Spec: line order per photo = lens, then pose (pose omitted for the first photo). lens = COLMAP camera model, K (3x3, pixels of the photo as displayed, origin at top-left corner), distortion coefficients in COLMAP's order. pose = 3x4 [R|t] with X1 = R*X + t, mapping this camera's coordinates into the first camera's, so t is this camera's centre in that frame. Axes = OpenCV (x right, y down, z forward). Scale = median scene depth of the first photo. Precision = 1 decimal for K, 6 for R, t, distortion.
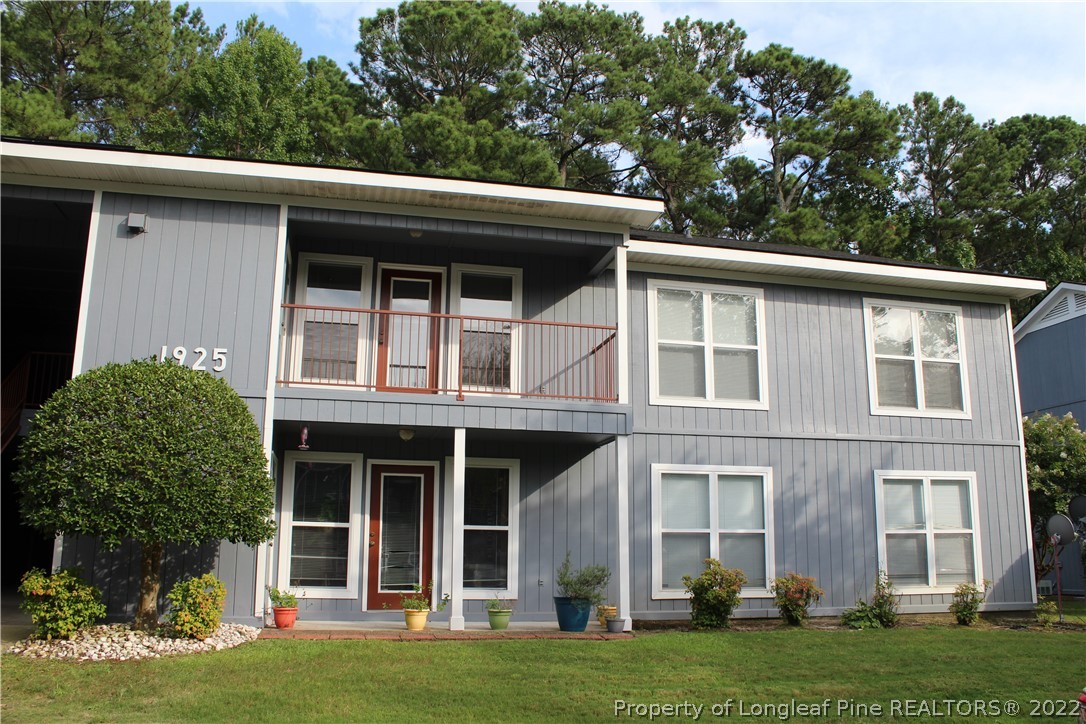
lens RADIAL K [[897.0, 0, 540.8], [0, 897.0, 373.8], [0, 0, 1]] dist [-0.163620, 0.147562]
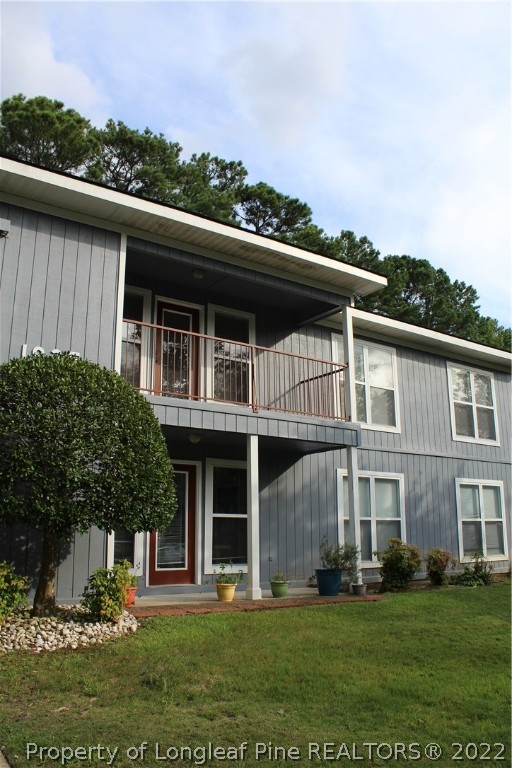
lens RADIAL K [[634.3, 0, 239.5], [0, 634.3, 389.1], [0, 0, 1]] dist [-0.163620, 0.147562]
pose [[0.933947, 0.076060, 0.349225, -0.337004], [-0.066426, 0.997009, -0.039499, 0.026435], [-0.351185, 0.013693, 0.936206, 0.147228]]
